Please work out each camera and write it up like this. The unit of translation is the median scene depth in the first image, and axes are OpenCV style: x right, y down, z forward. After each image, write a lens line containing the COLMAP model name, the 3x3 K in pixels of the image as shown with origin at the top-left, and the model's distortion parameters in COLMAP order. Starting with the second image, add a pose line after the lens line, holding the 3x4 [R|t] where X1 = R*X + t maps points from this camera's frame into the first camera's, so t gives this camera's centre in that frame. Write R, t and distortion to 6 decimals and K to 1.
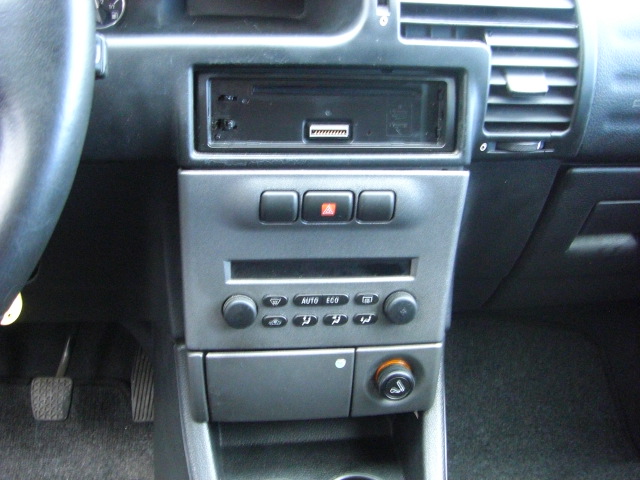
lens RADIAL K [[713.2, 0, 317.2], [0, 713.2, 234.1], [0, 0, 1]] dist [-0.139181, 0.000000]
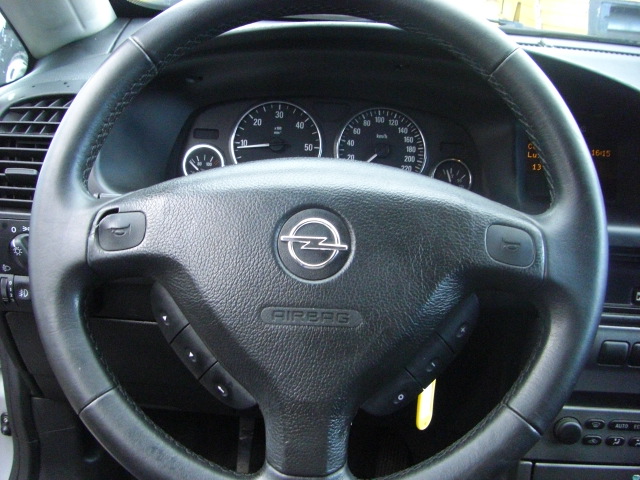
lens RADIAL K [[713.2, 0, 317.2], [0, 713.2, 236.3], [0, 0, 1]] dist [-0.139181, 0.000000]
pose [[0.986379, 0.062893, -0.151990, -0.381829], [-0.083235, 0.987827, -0.131411, -0.035535], [0.141875, 0.142272, 0.979607, -0.331248]]
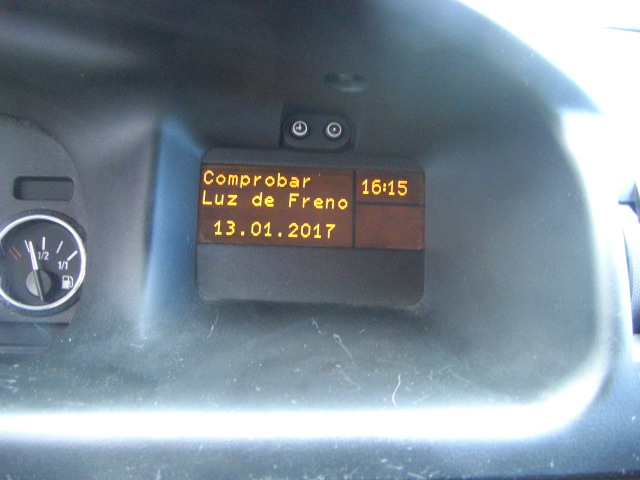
lens RADIAL K [[713.2, 0, 318.6], [0, 713.2, 240.6], [0, 0, 1]] dist [-0.139181, 0.000000]
pose [[0.999911, 0.011933, -0.006024, -0.097436], [-0.012884, 0.980467, -0.196260, -0.262142], [0.003564, 0.196321, 0.980533, 0.489822]]
